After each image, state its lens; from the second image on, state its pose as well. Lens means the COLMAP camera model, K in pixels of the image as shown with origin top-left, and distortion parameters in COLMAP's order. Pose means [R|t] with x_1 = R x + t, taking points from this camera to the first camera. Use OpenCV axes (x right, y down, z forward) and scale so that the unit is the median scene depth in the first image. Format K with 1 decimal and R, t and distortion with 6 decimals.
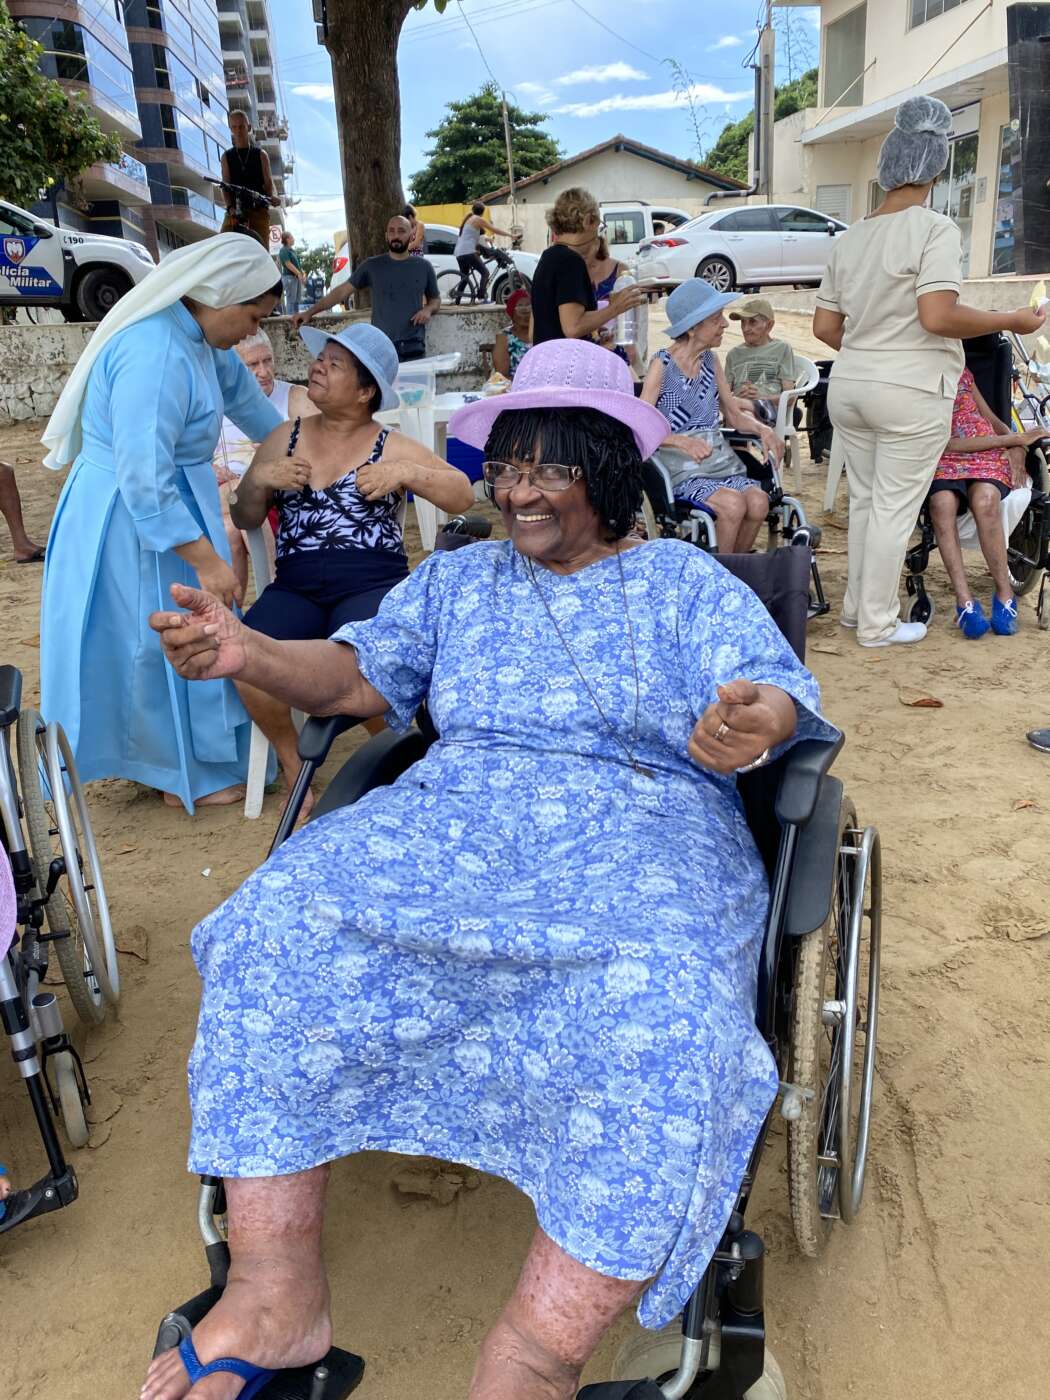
lens RADIAL K [[1084.2, 0, 517.1], [0, 1084.2, 689.2], [0, 0, 1]] dist [0.009584, -0.005910]
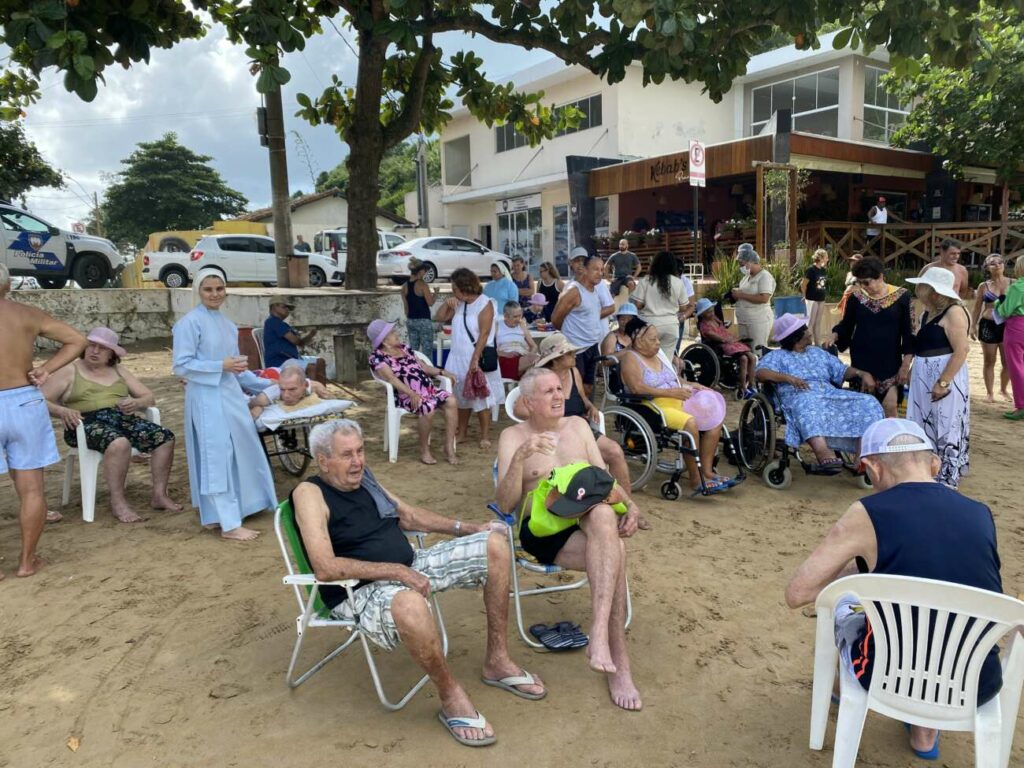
lens RADIAL K [[774.6, 0, 517.8], [0, 774.6, 387.0], [0, 0, 1]] dist [-0.007616, -0.004513]
pose [[0.904904, -0.020544, 0.425119, -0.226444], [0.107941, 0.977256, -0.182537, 0.049214], [-0.411700, 0.211067, 0.886540, -0.144840]]
